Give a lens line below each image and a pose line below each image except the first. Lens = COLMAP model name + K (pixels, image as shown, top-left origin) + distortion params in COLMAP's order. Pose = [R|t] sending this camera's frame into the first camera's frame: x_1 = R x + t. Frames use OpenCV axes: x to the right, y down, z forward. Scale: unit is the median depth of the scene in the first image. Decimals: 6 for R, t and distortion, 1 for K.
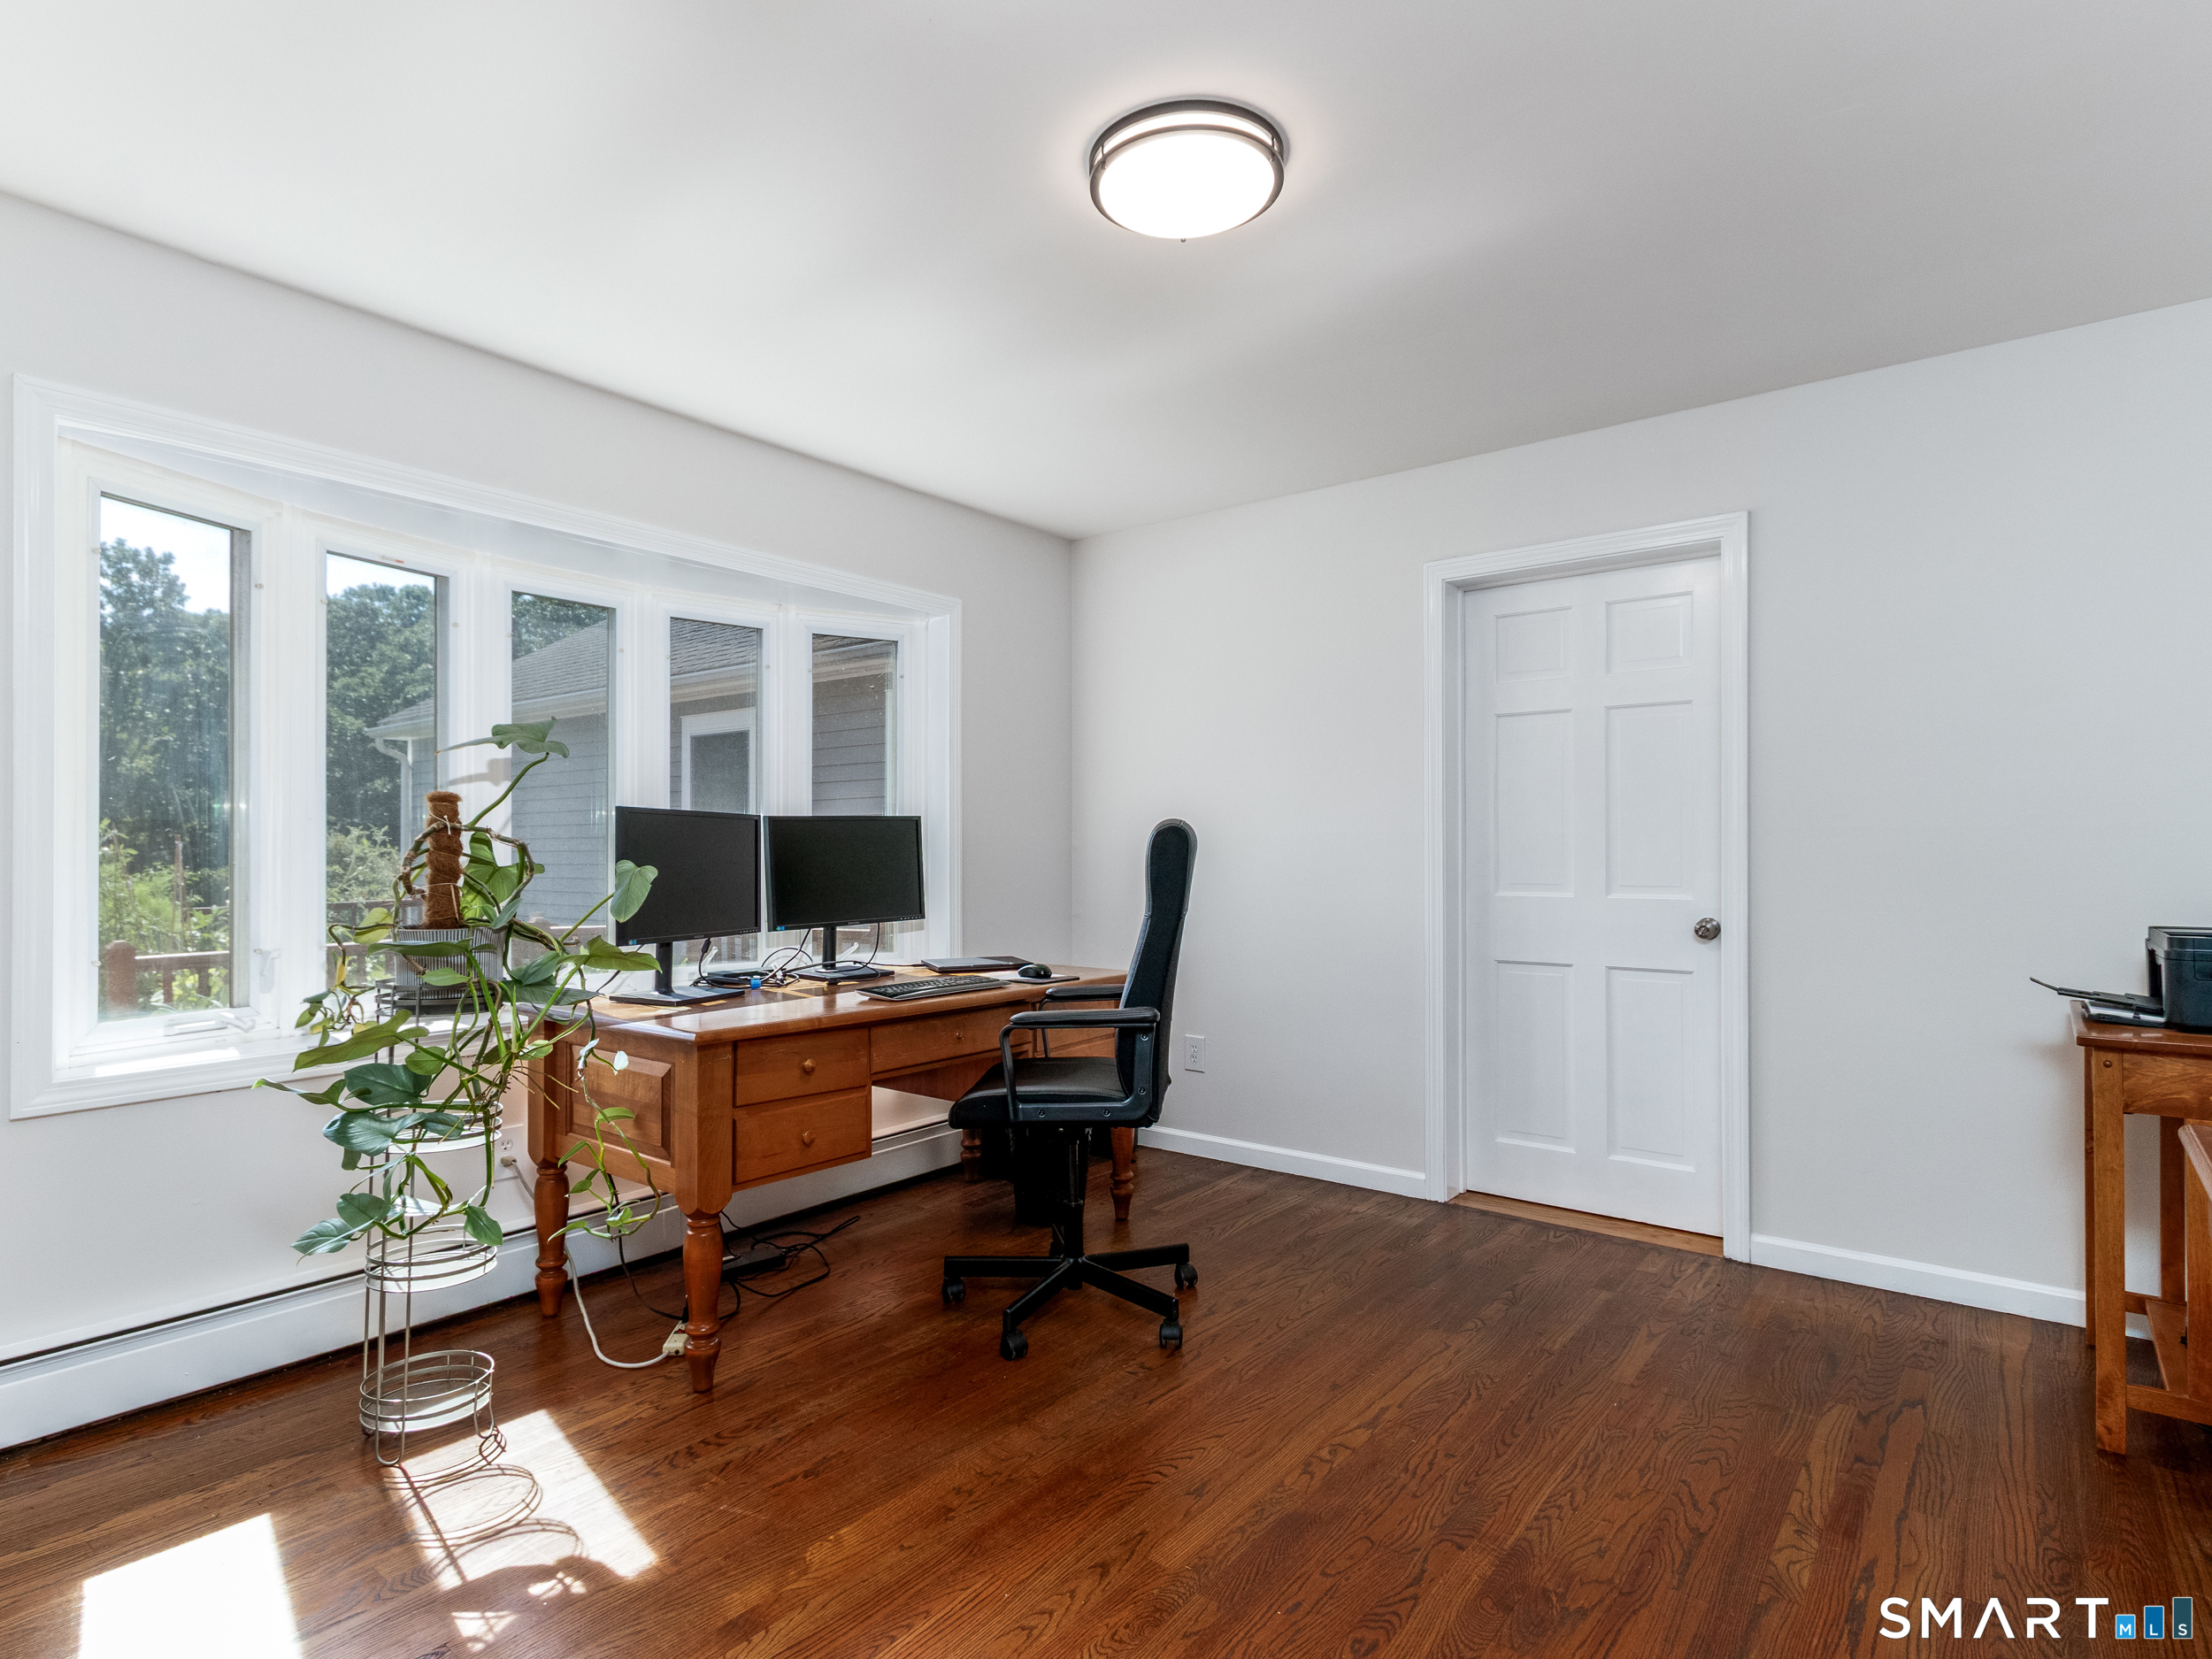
lens RADIAL K [[1154.1, 0, 1097.2], [0, 1154.1, 853.4], [0, 0, 1]] dist [0.021324, -0.011918]
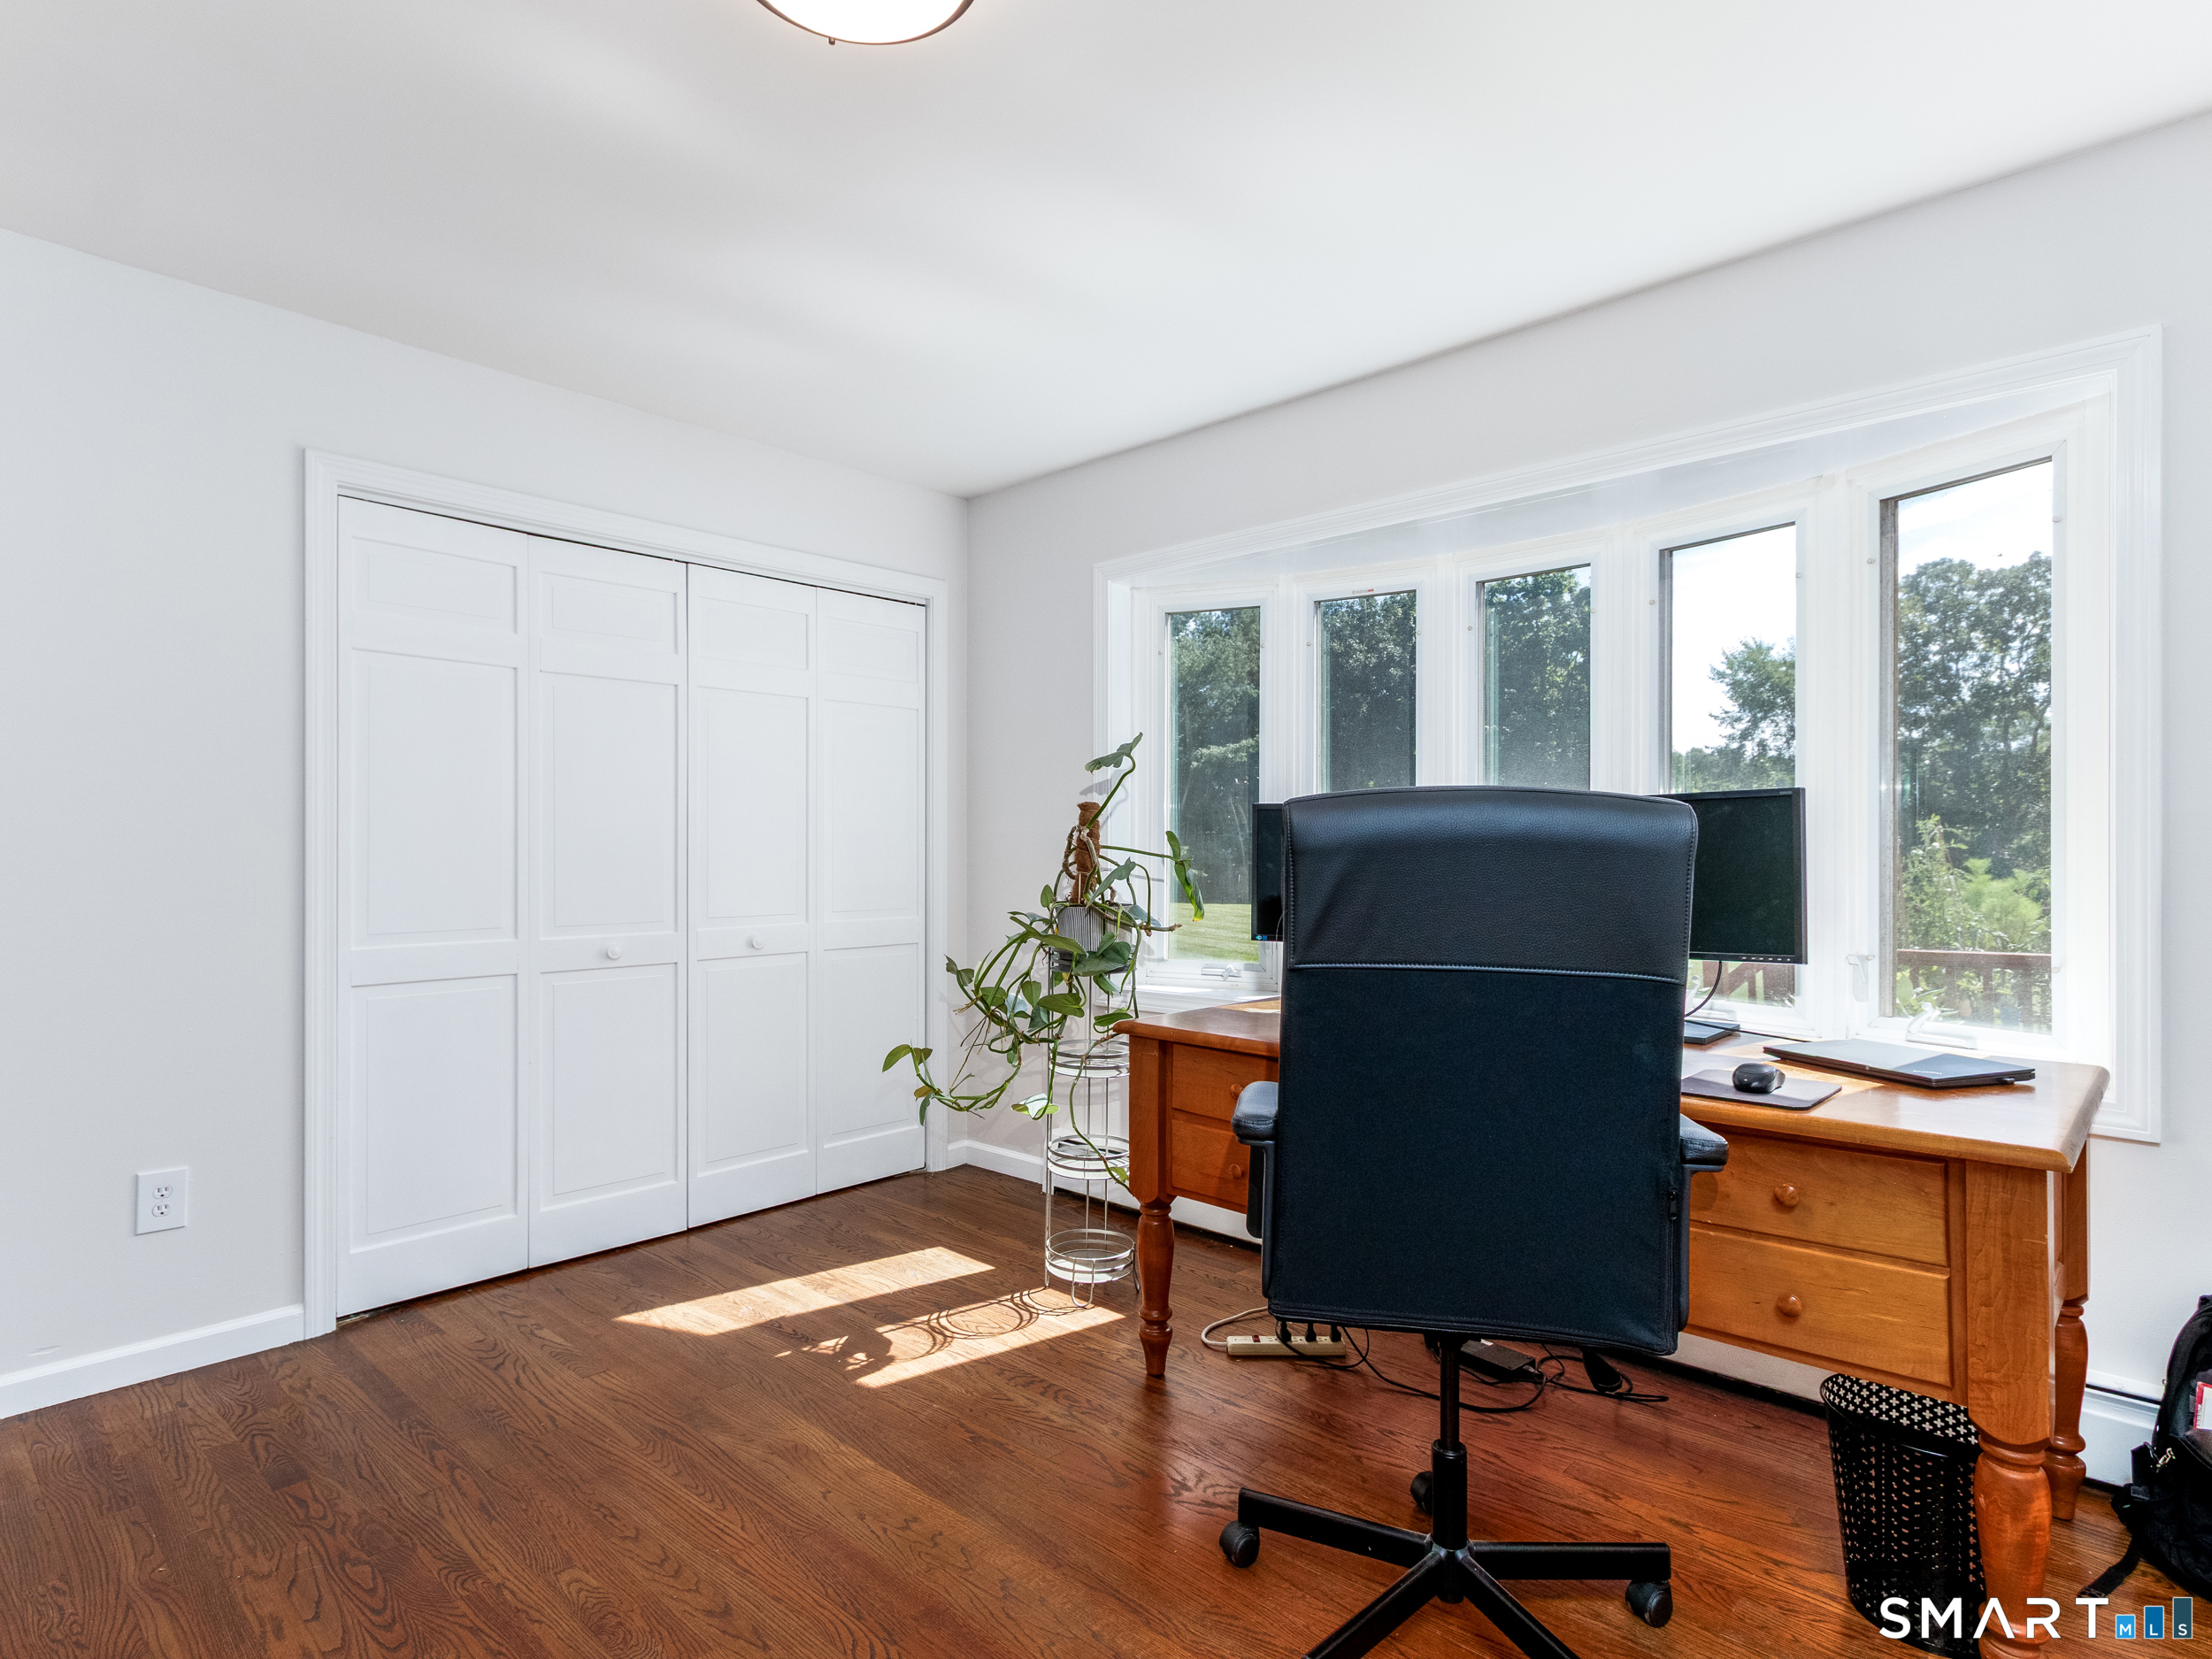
lens RADIAL K [[1159.8, 0, 1097.3], [0, 1159.8, 840.4], [0, 0, 1]] dist [0.000790, -0.000486]
pose [[-0.069119, 0.002647, -0.997605, 0.821050], [-0.001649, 0.999995, 0.002768, -0.020476], [0.997607, 0.001837, -0.069114, 1.197795]]
